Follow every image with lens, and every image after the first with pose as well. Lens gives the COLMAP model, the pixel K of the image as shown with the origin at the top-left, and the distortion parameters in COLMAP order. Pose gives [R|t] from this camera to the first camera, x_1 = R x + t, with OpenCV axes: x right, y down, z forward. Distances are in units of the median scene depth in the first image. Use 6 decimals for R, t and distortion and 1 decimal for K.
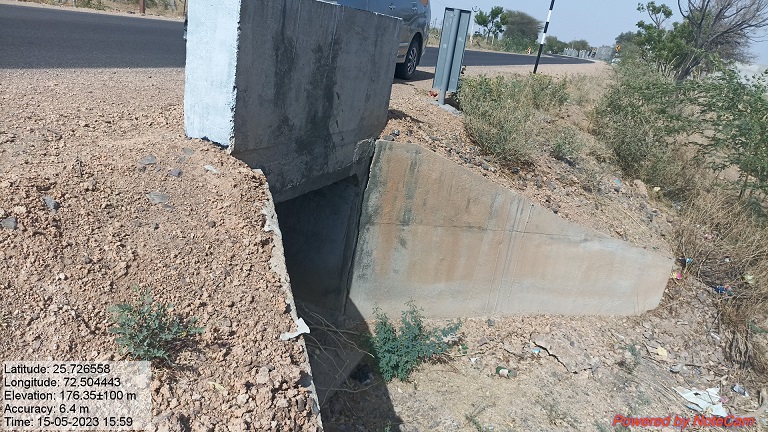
lens RADIAL K [[578.9, 0, 384.0], [0, 578.9, 216.0], [0, 0, 1]] dist [0.051727, -0.051717]
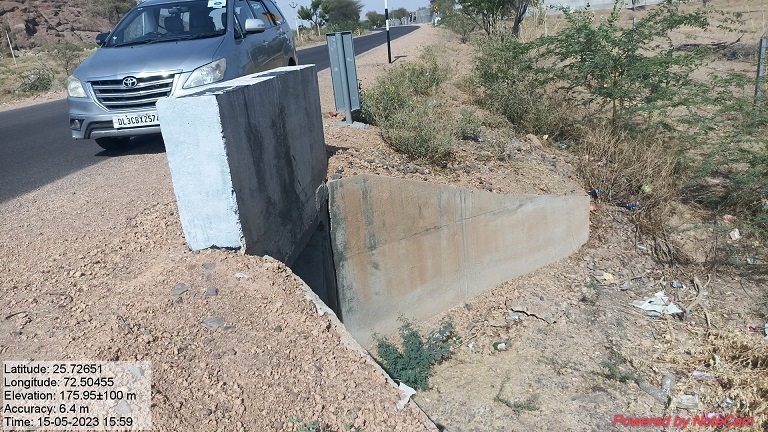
lens RADIAL K [[578.9, 0, 384.0], [0, 578.9, 216.0], [0, 0, 1]] dist [0.051727, -0.051717]
pose [[0.925320, -0.324332, 0.196446, -0.127742], [0.321922, 0.945697, 0.044994, -0.079835], [-0.200371, 0.021606, 0.979482, -0.028180]]
